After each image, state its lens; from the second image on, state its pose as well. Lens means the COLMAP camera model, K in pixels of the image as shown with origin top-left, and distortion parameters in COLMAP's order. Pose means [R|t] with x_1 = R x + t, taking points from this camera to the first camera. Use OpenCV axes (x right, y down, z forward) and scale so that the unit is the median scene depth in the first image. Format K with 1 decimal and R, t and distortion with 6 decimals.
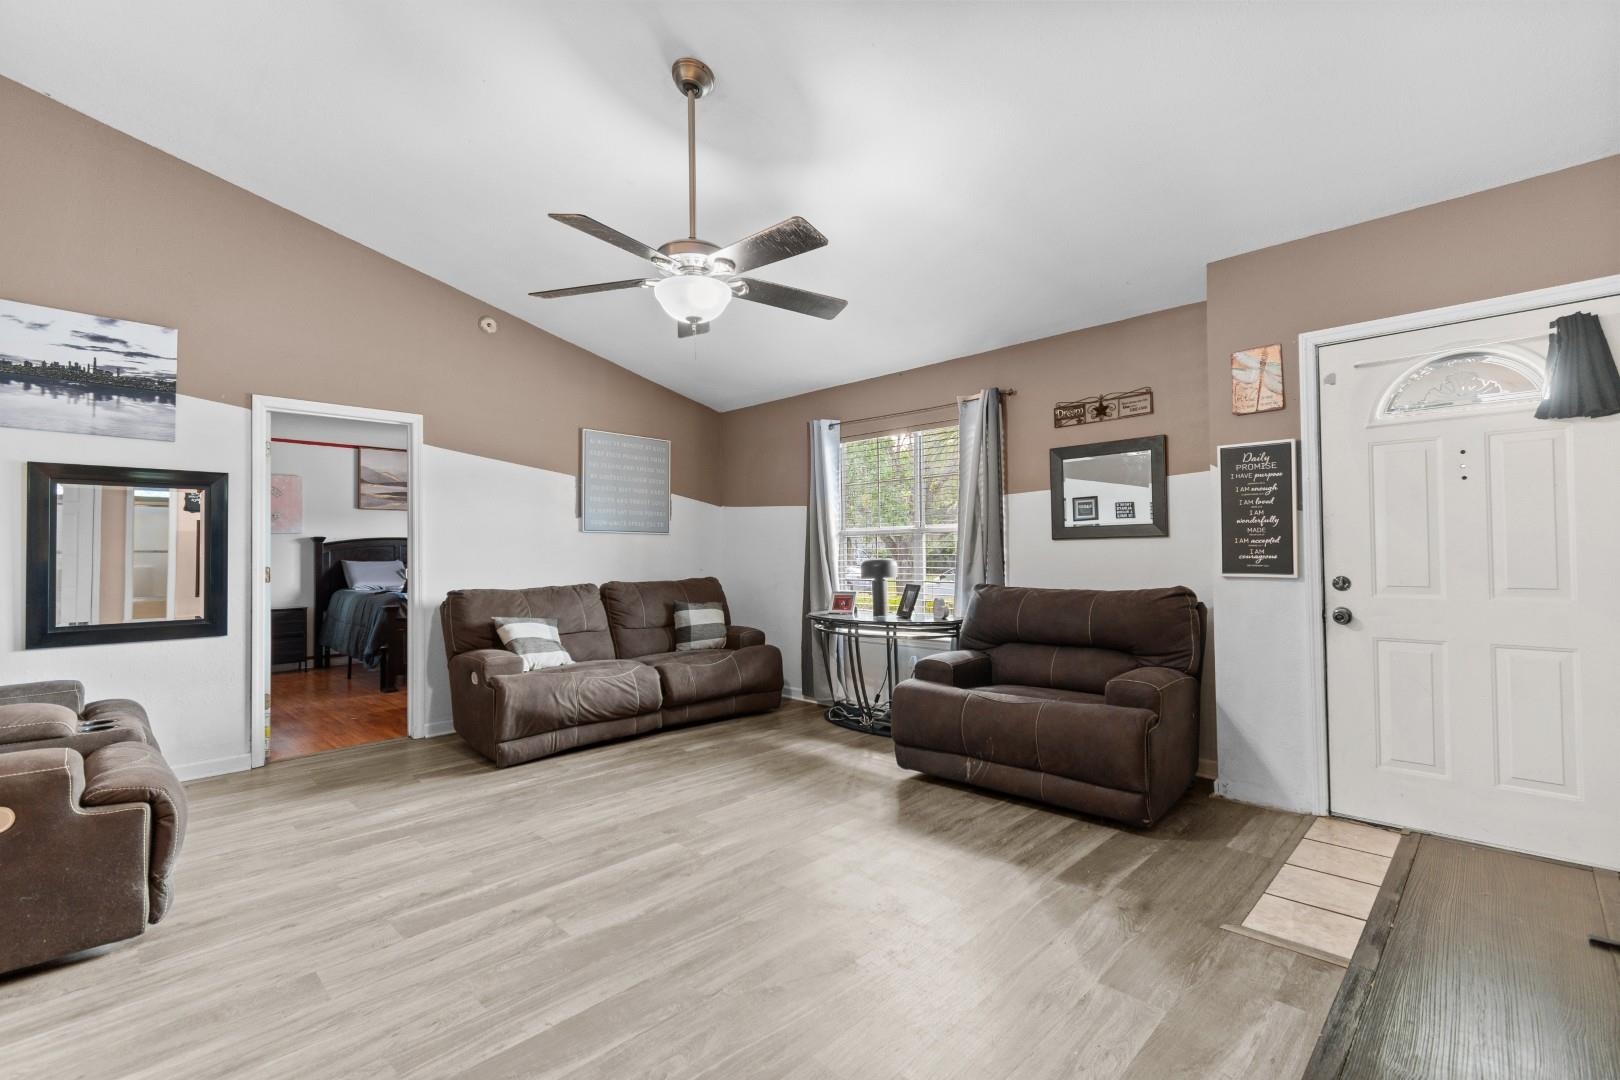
lens RADIAL K [[706.0, 0, 810.3], [0, 706.0, 540.9], [0, 0, 1]] dist [0.005280, -0.002115]
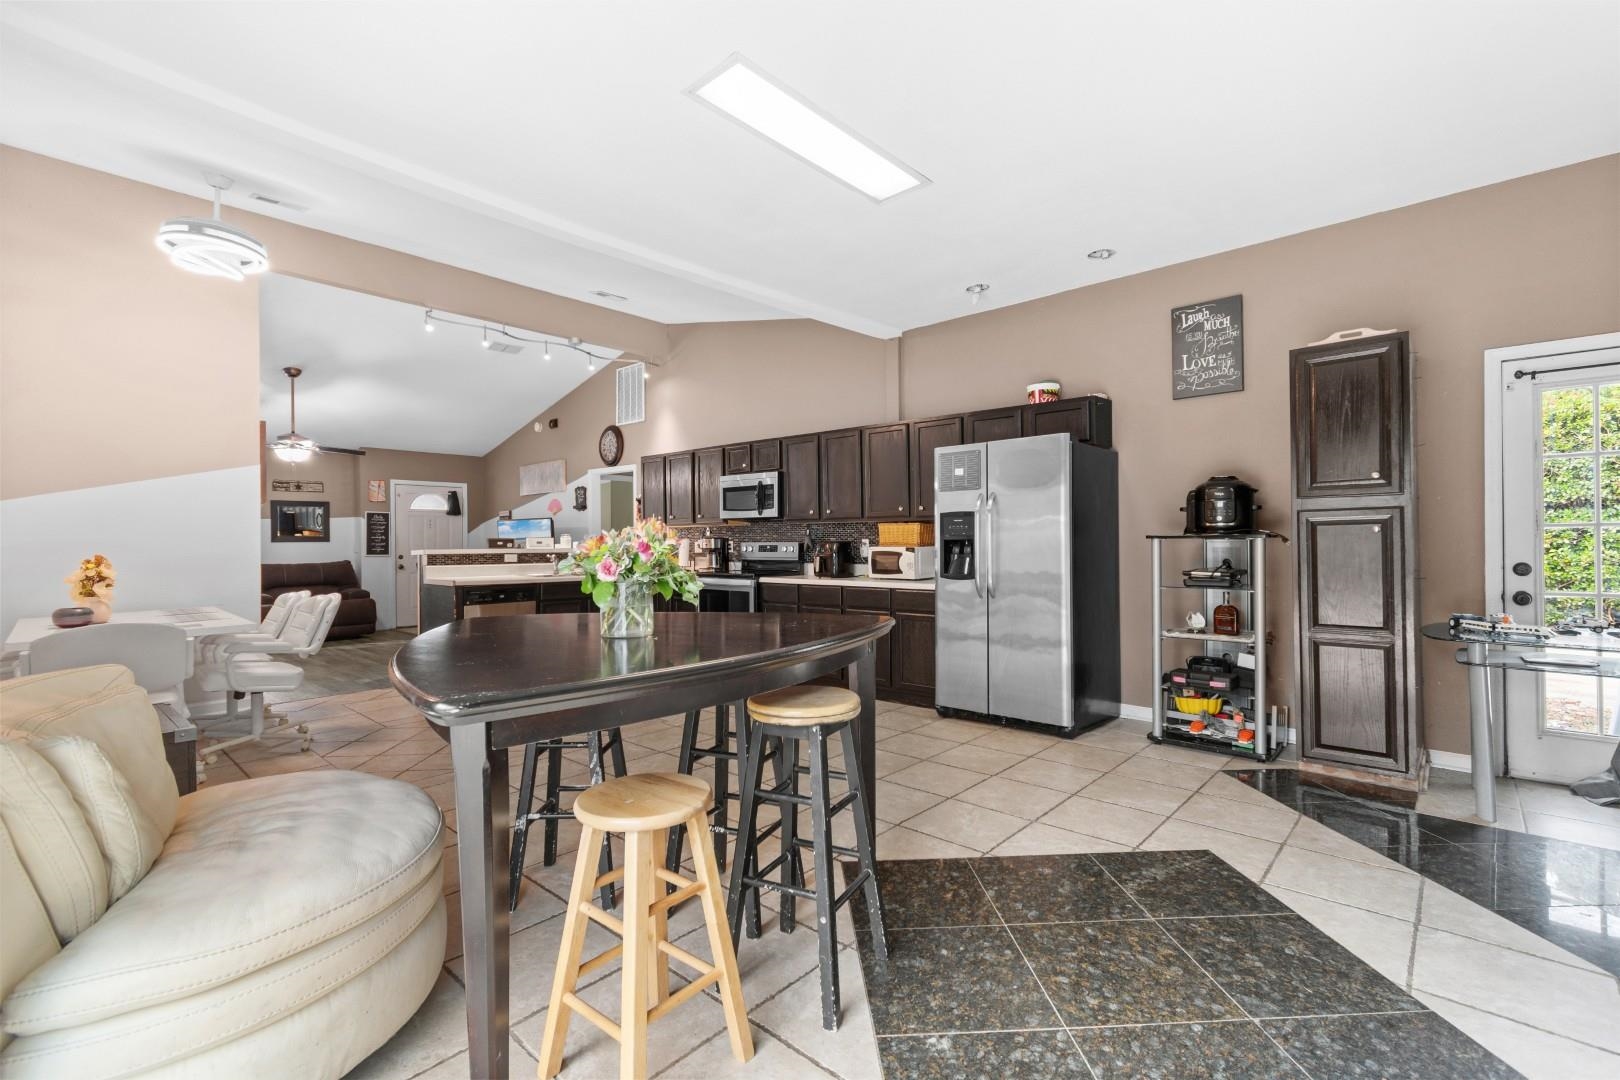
lens RADIAL K [[706.0, 0, 811.6], [0, 706.0, 546.7], [0, 0, 1]] dist [0.005280, -0.002115]
pose [[-0.040653, 0.004711, 0.999162, -2.506469], [-0.014005, 0.999888, -0.005284, 0.000774], [-0.999075, -0.014208, -0.040583, -0.749404]]
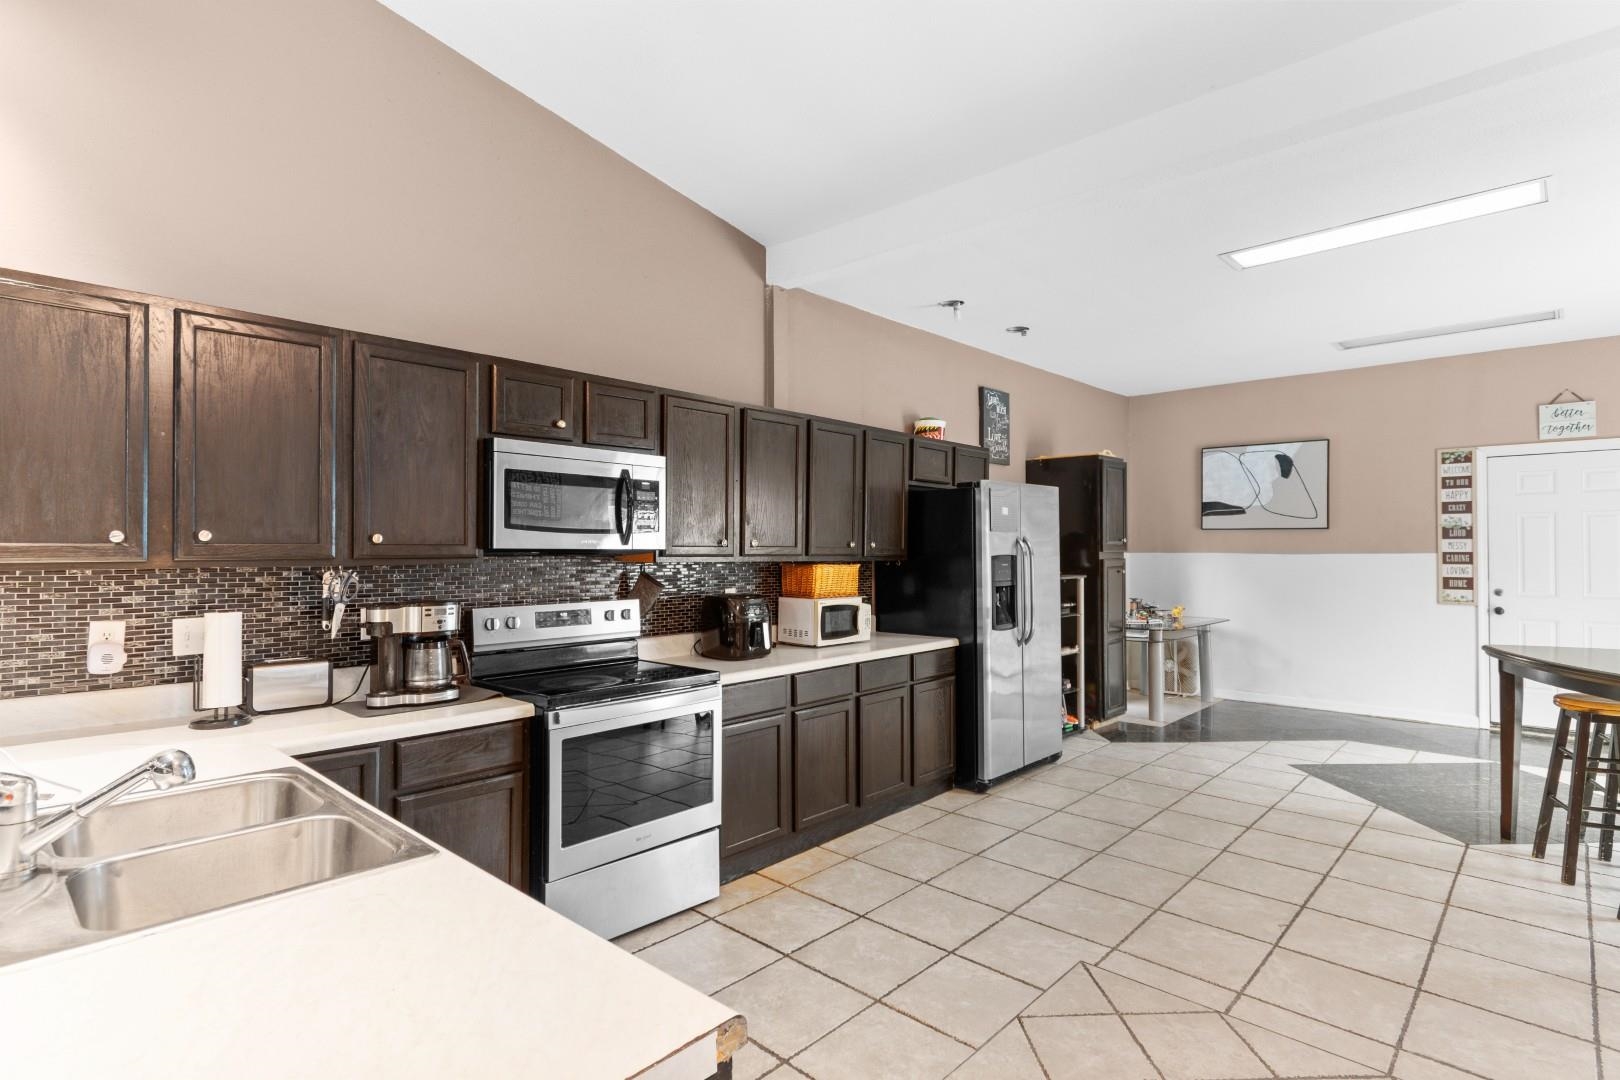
lens RADIAL K [[804.5, 0, 810.8], [0, 804.5, 539.7], [0, 0, 1]] dist [0.006248, -0.001776]
pose [[-0.999765, 0.013251, -0.017169, -0.762972], [0.013796, 0.999393, -0.032002, -0.065319], [0.016734, -0.032231, -0.999340, 0.332324]]
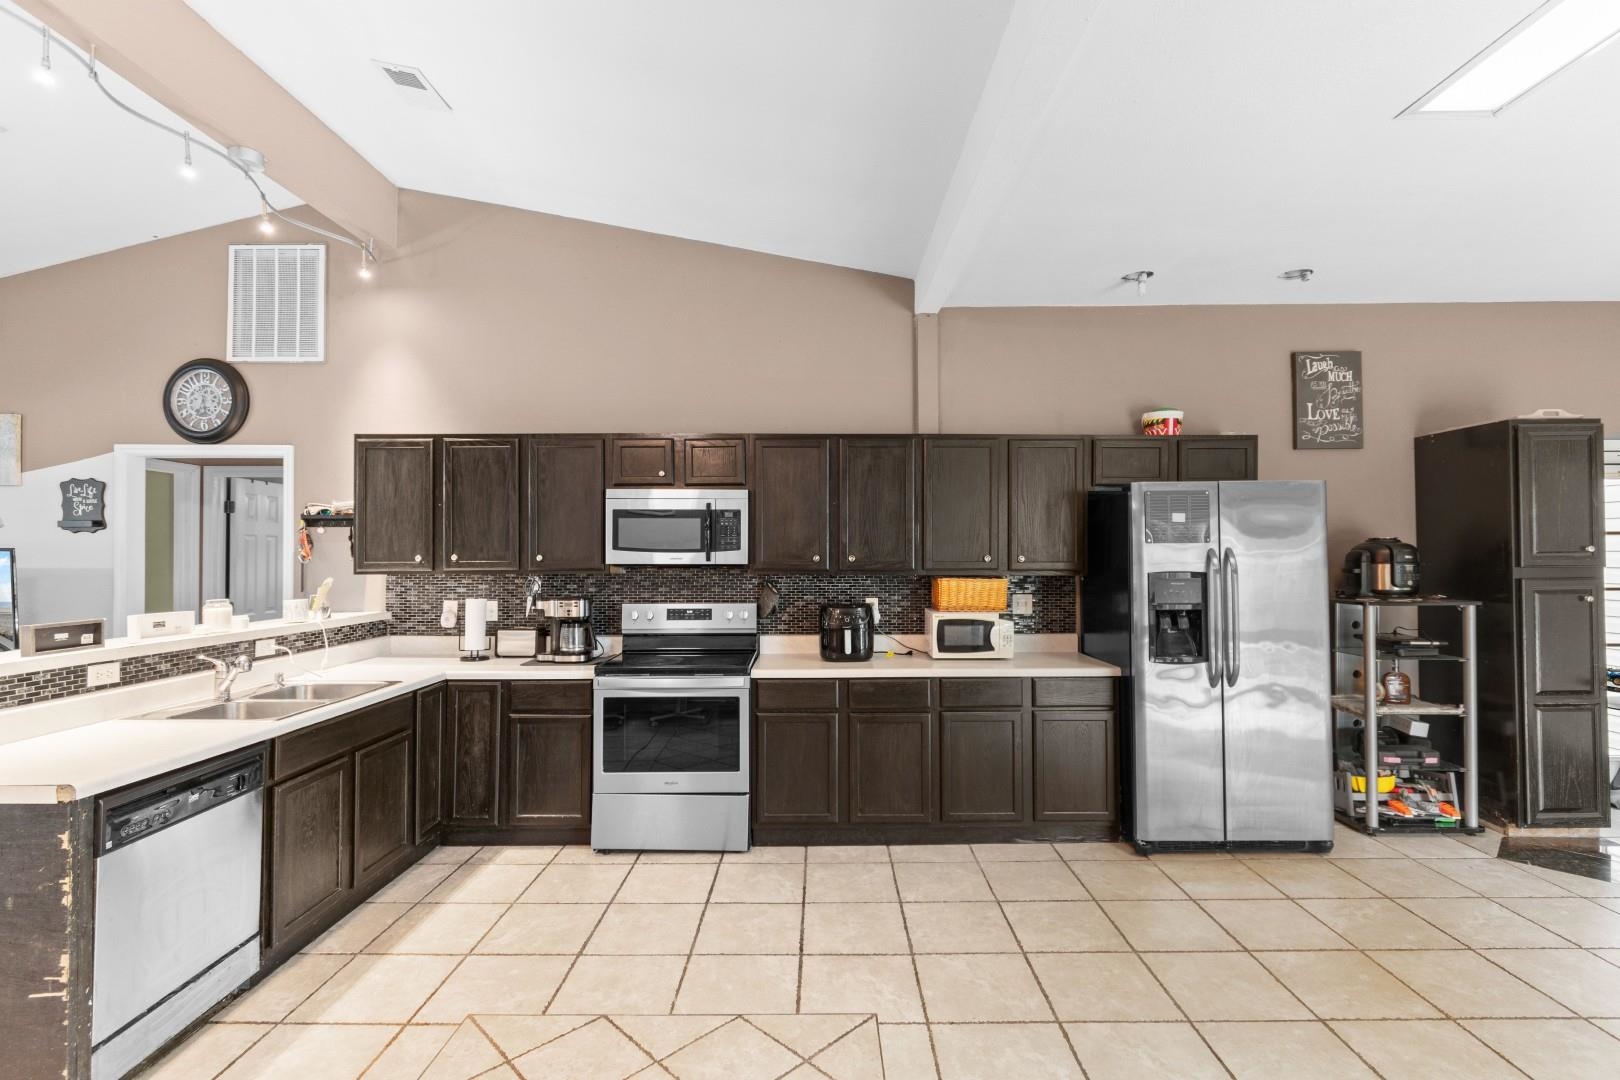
lens RADIAL K [[757.8, 0, 810.6], [0, 757.8, 537.9], [0, 0, 1]] dist [0.001943, -0.001157]
pose [[-0.690560, 0.028675, 0.722707, -1.559714], [-0.003119, 0.999086, -0.042622, -0.079587], [-0.723269, -0.031687, -0.689839, 0.049963]]
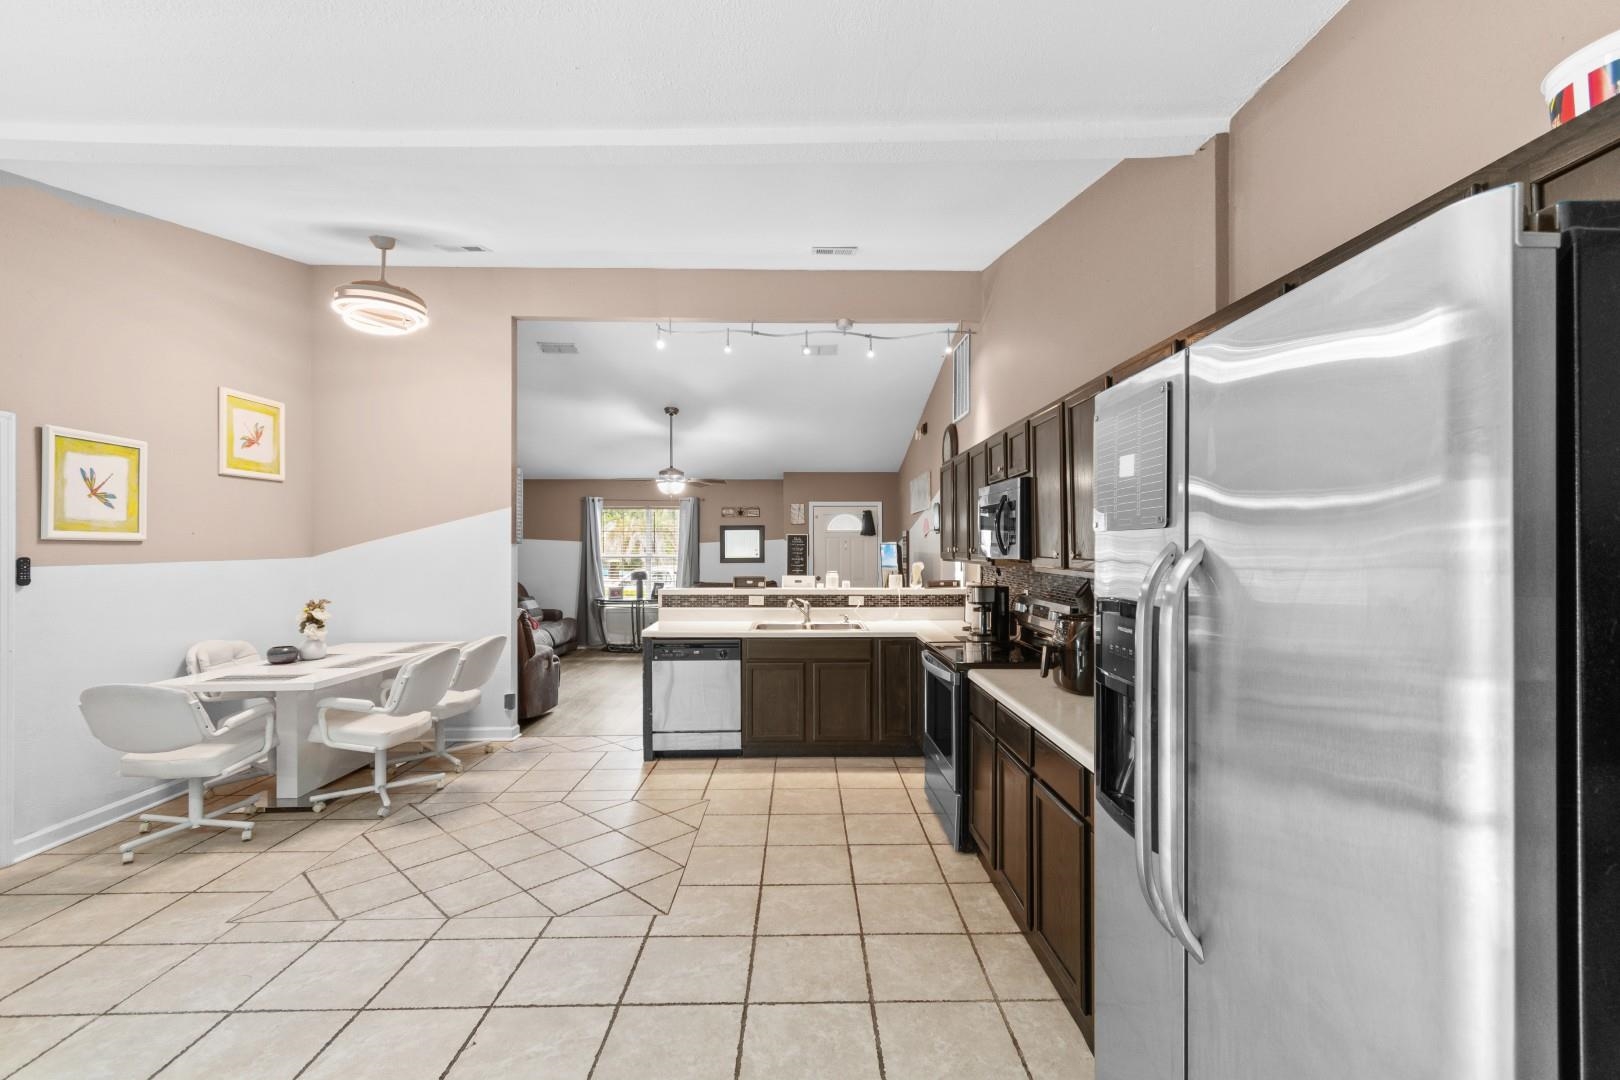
lens RADIAL K [[706.0, 0, 818.4], [0, 706.0, 544.1], [0, 0, 1]] dist [0.005280, -0.002115]
pose [[0.697051, 0.011415, 0.716931, -1.554185], [-0.020756, 0.999775, 0.004262, -0.110473], [-0.716721, -0.017851, 0.697131, -1.253370]]
